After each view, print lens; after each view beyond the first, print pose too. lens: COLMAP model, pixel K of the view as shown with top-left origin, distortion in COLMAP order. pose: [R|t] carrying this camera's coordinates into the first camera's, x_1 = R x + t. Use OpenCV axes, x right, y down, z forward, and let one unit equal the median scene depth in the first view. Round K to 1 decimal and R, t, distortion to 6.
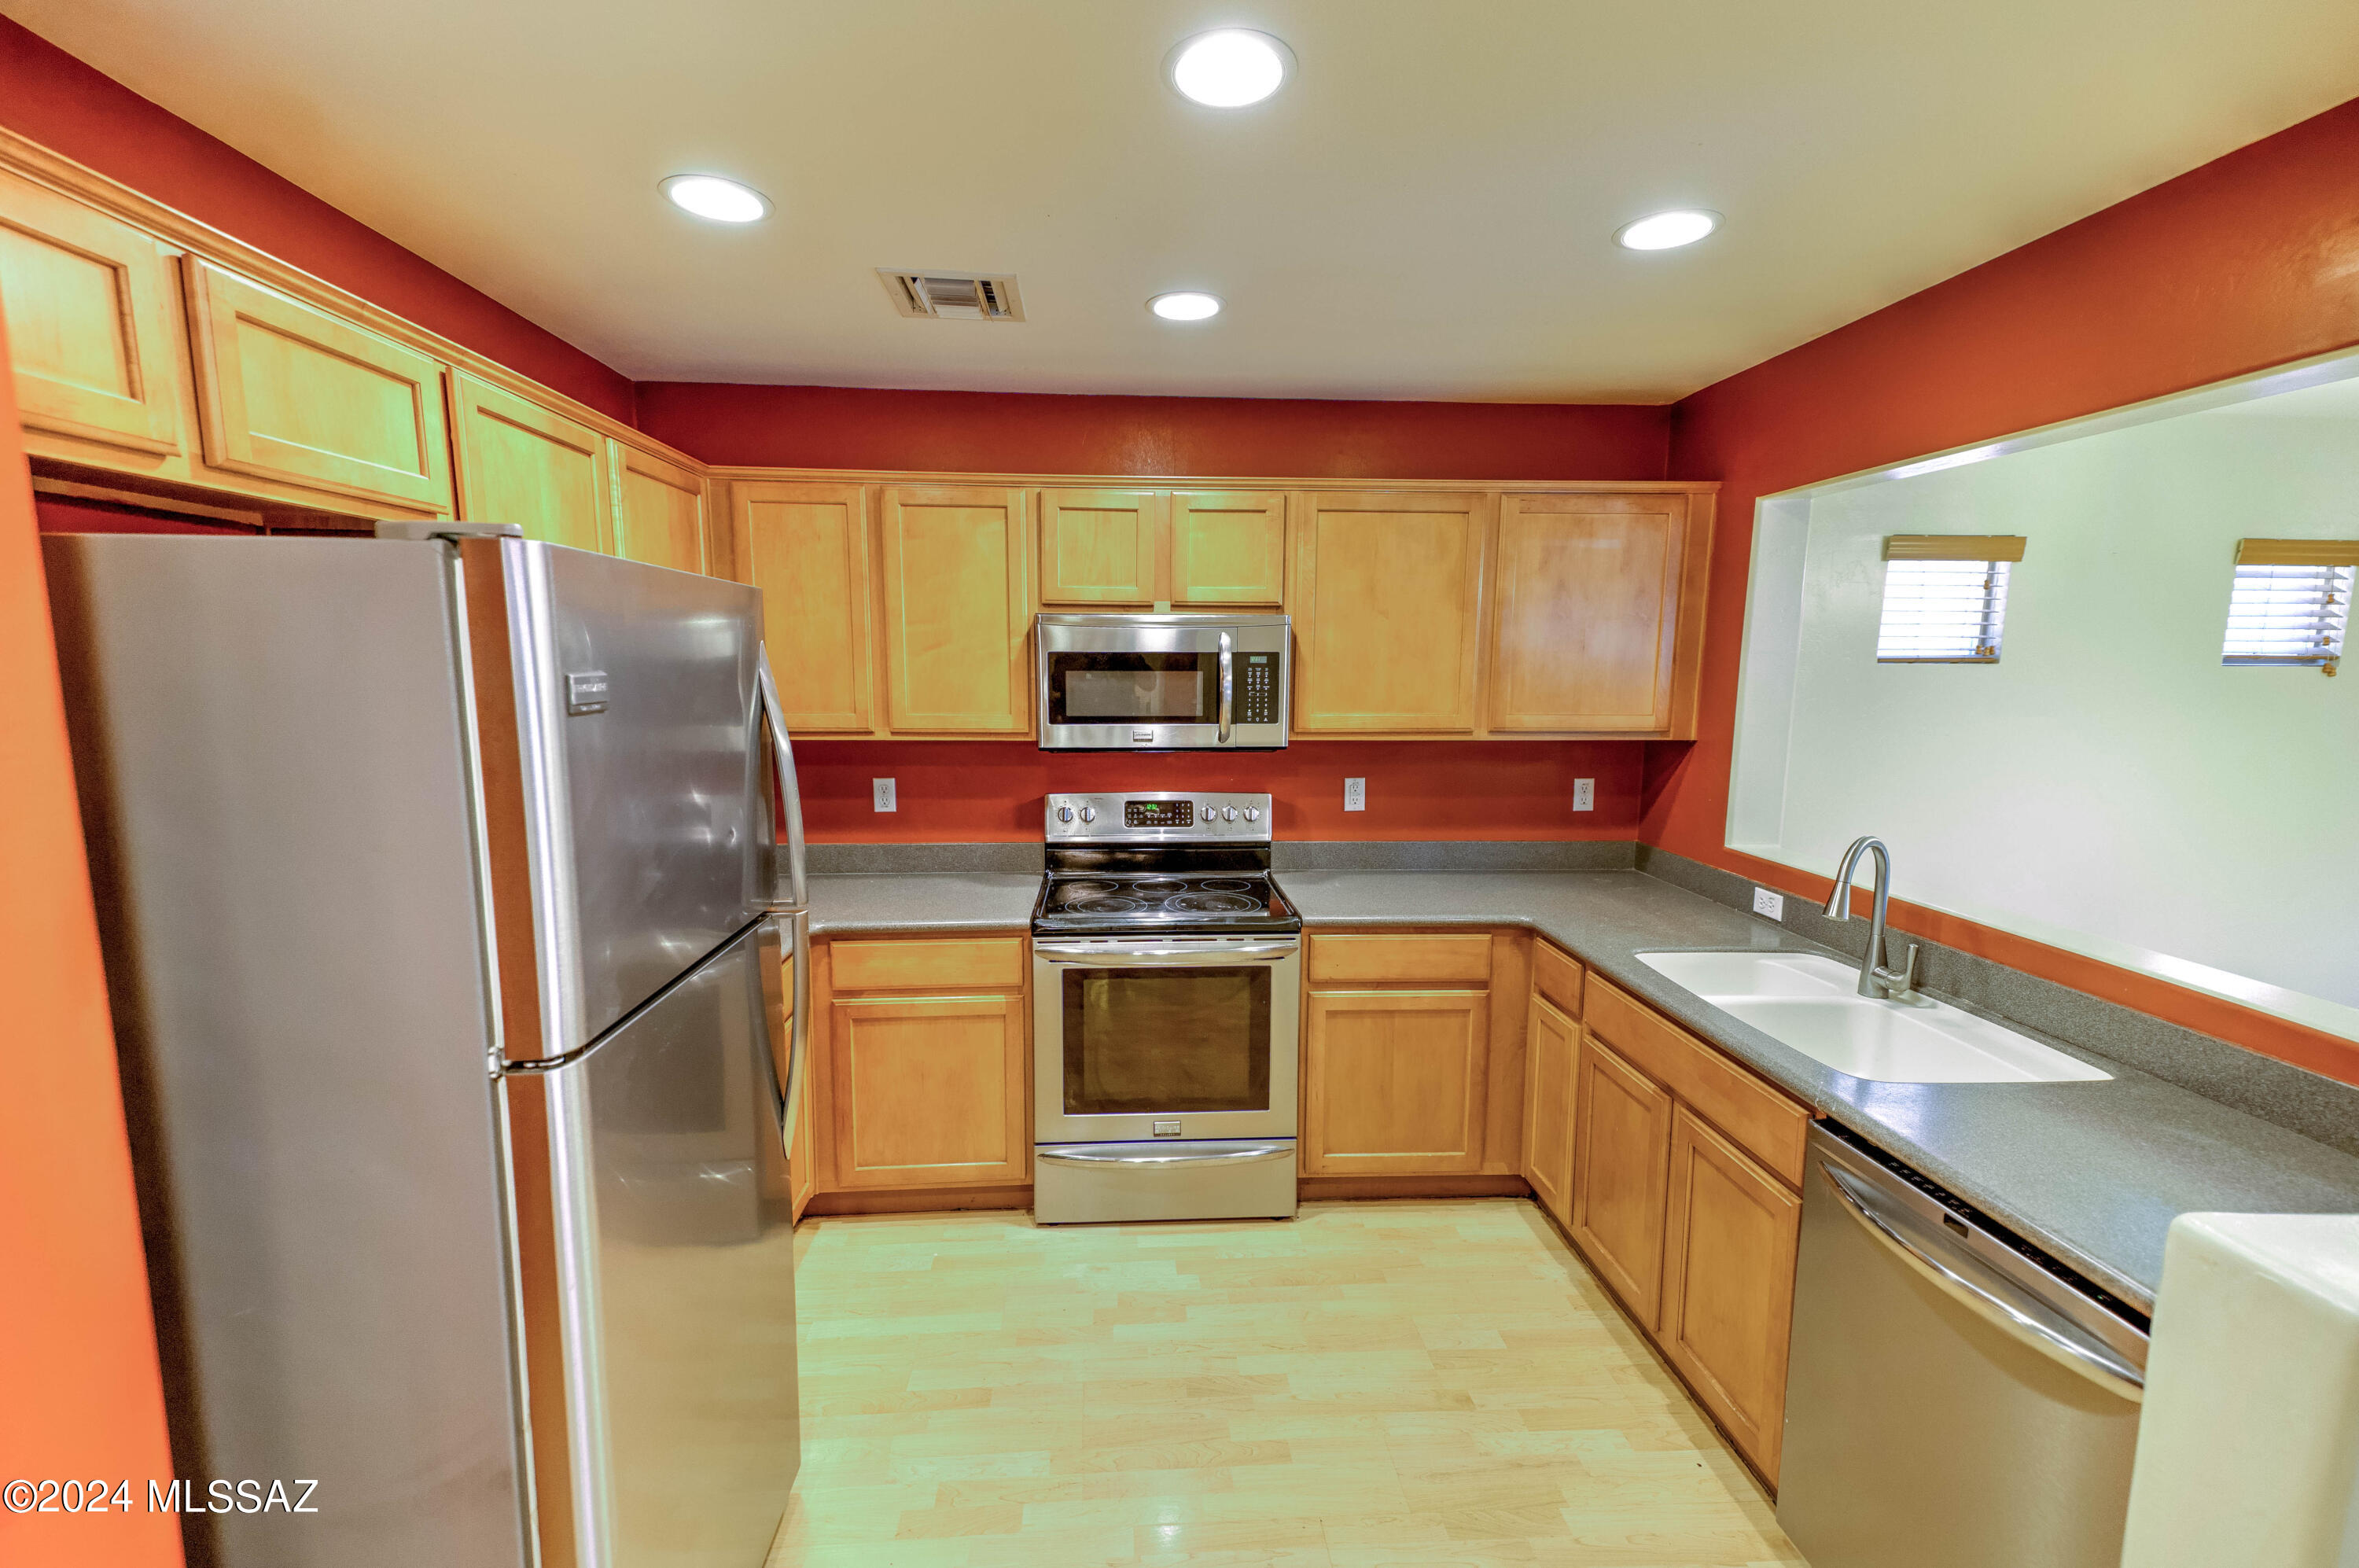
lens RADIAL K [[1003.1, 0, 1162.8], [0, 1003.1, 790.2], [0, 0, 1]] dist [0.041317, -0.011695]
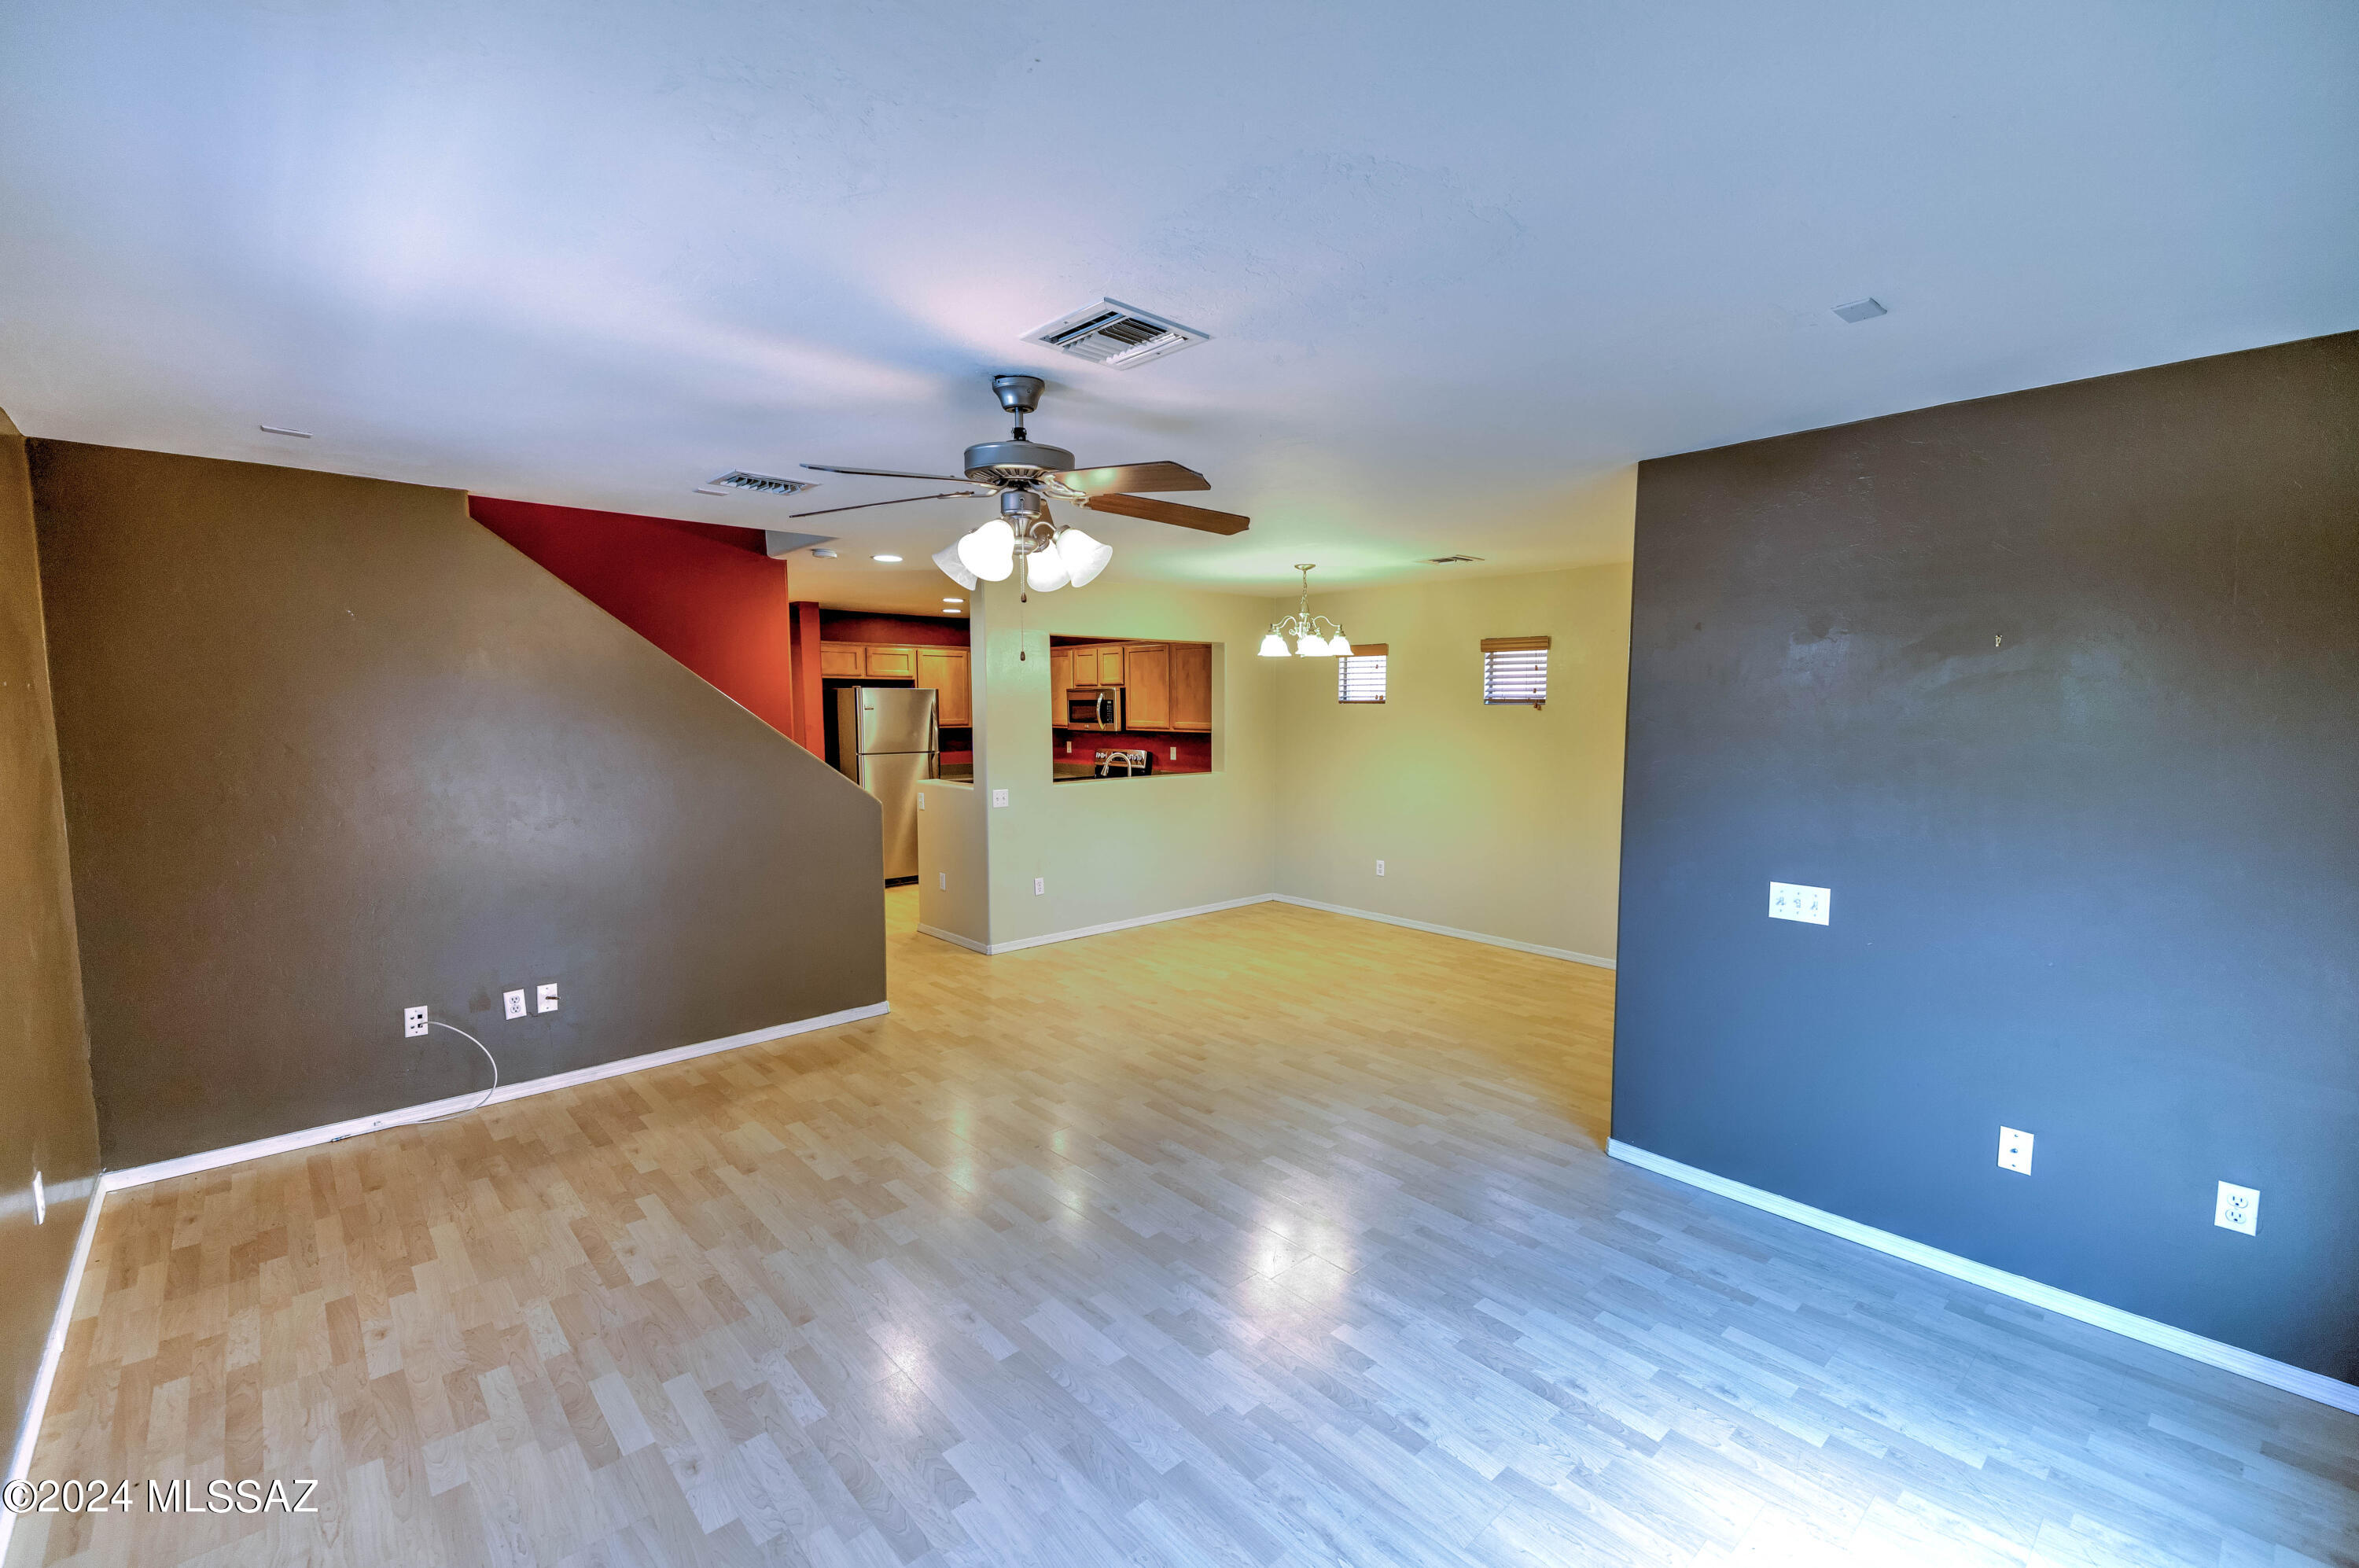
lens RADIAL K [[1003.1, 0, 1174.0], [0, 1003.1, 769.9], [0, 0, 1]] dist [0.041317, -0.011695]
pose [[0.625982, 0.047577, -0.778385, 2.606098], [-0.099090, 0.994899, -0.018879, 0.112910], [0.773516, 0.088948, 0.627503, -0.742673]]
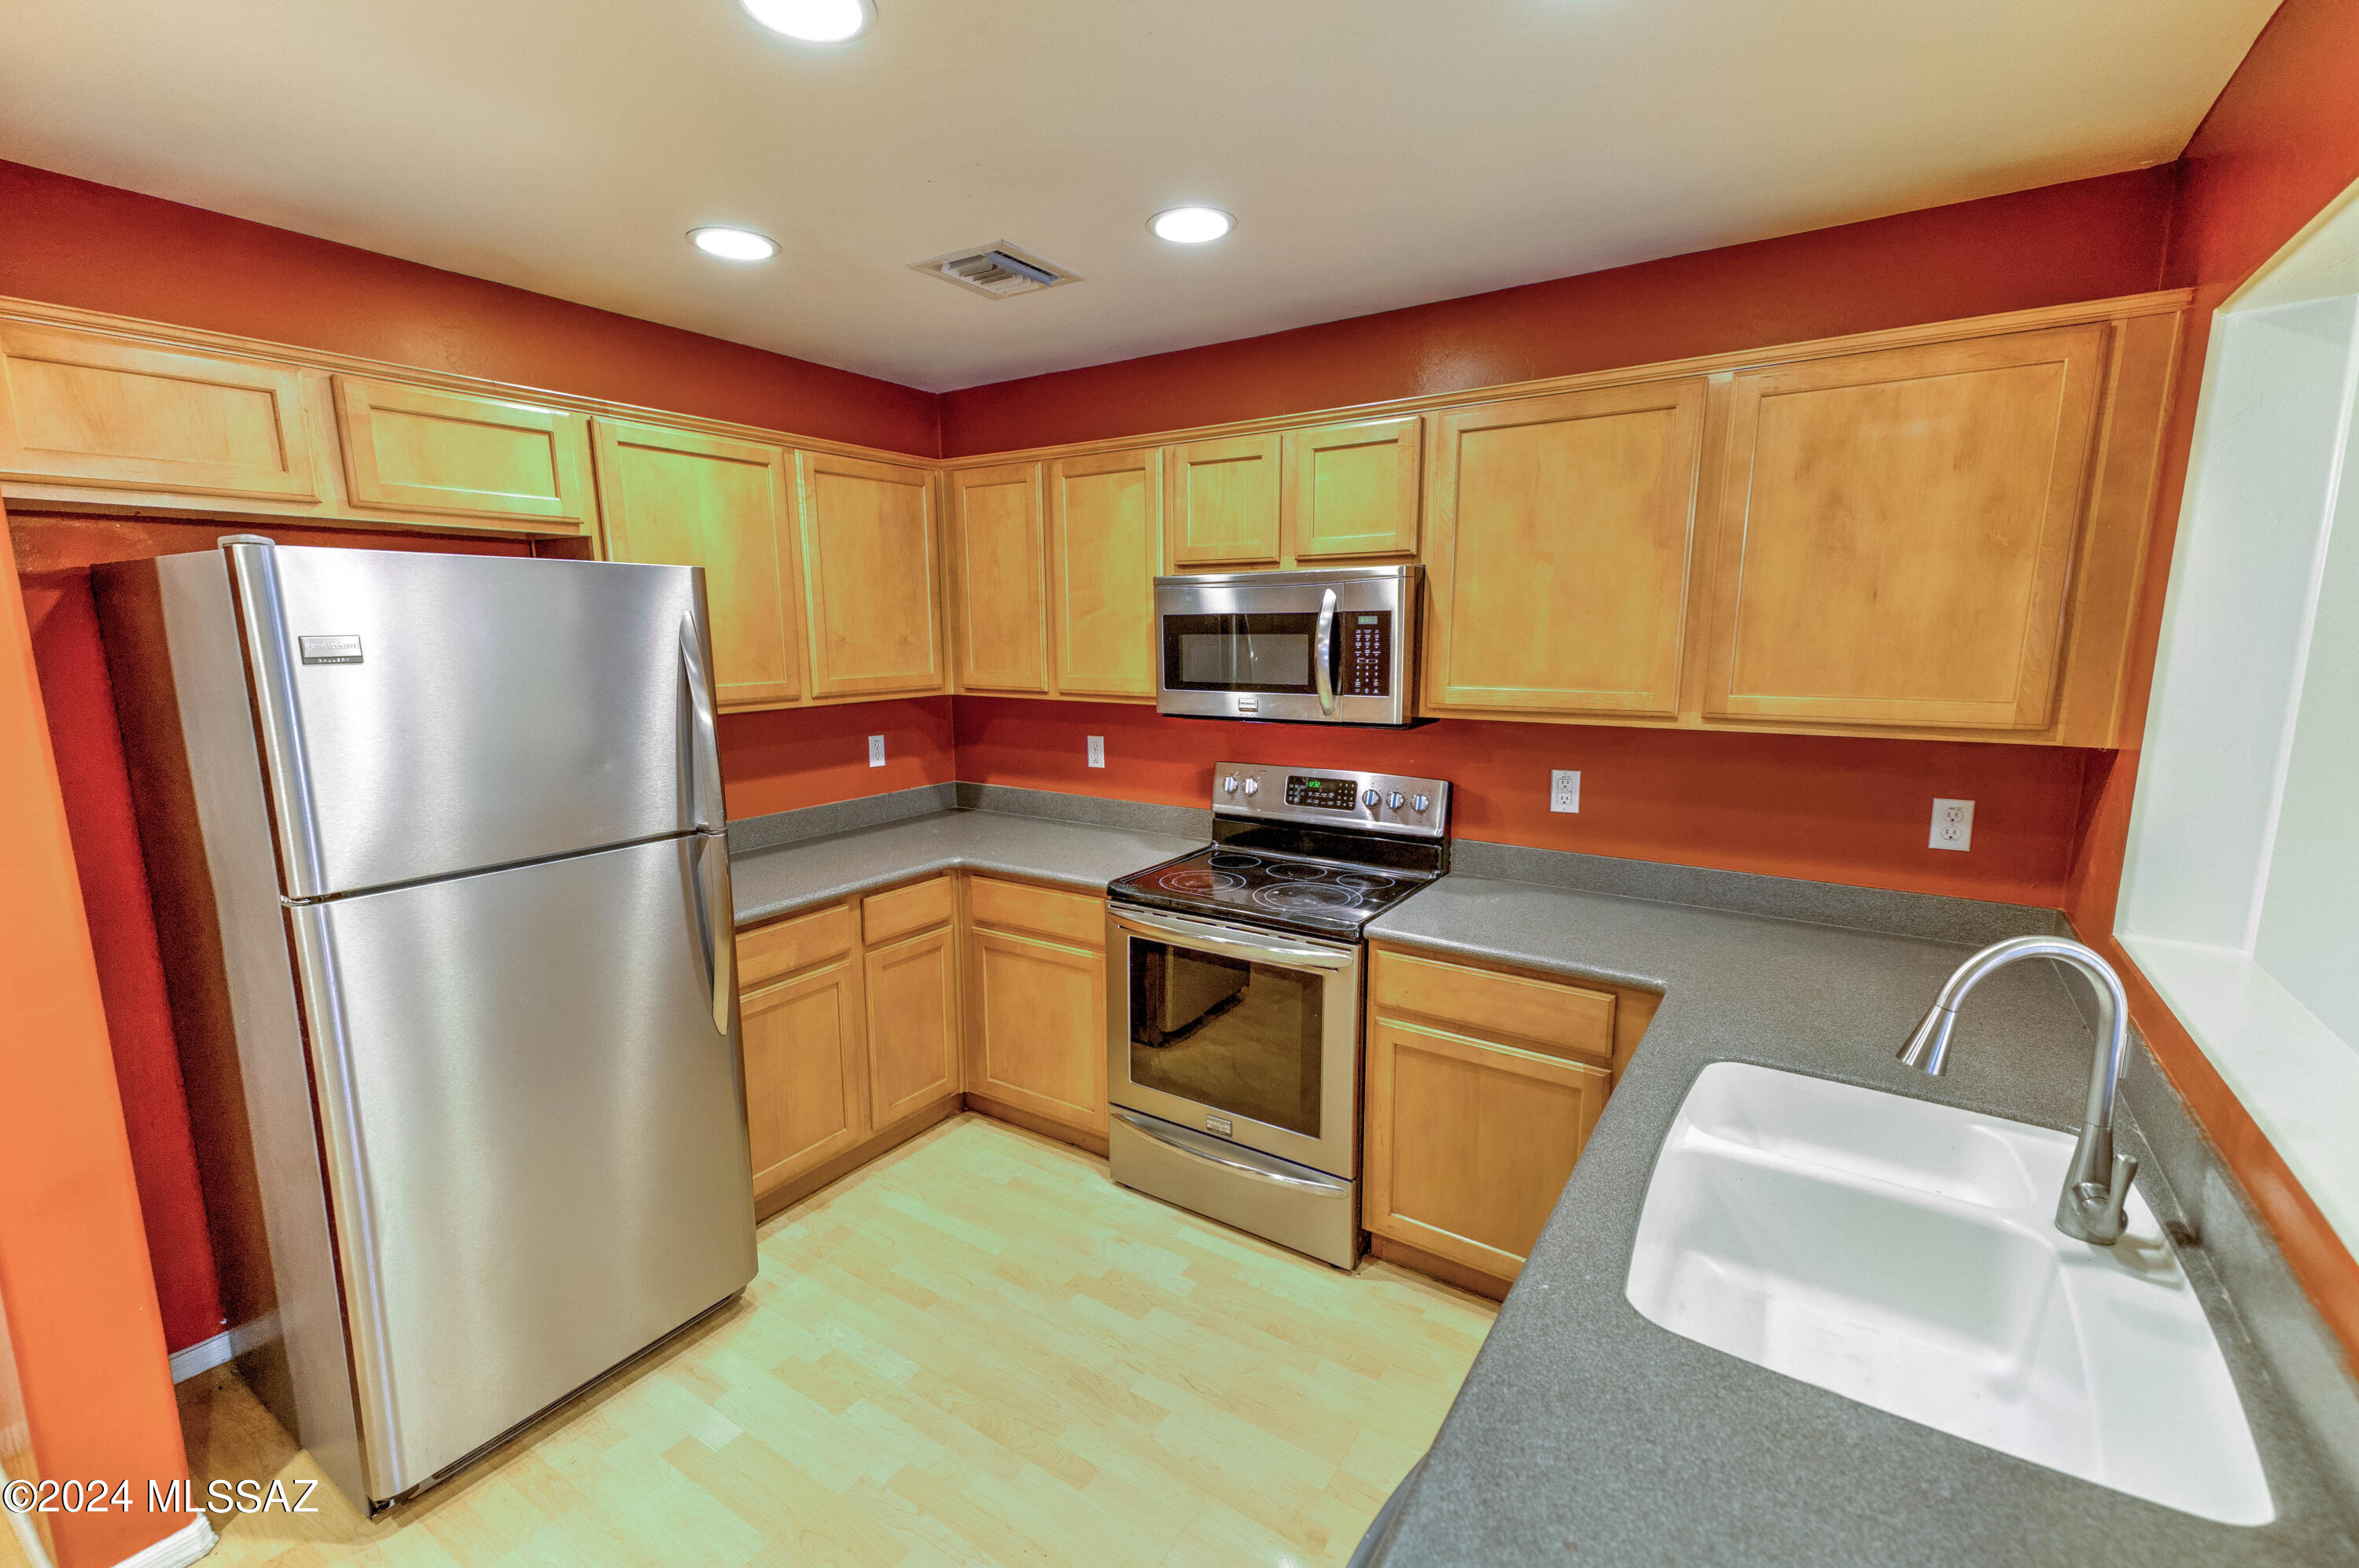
lens RADIAL K [[1003.1, 0, 1157.9], [0, 1003.1, 790.7], [0, 0, 1]] dist [0.041317, -0.011695]
pose [[0.795968, 0.089811, -0.598640, 0.477510], [-0.068881, 0.995947, 0.057831, -0.023348], [0.601407, -0.004797, 0.798928, 0.213488]]
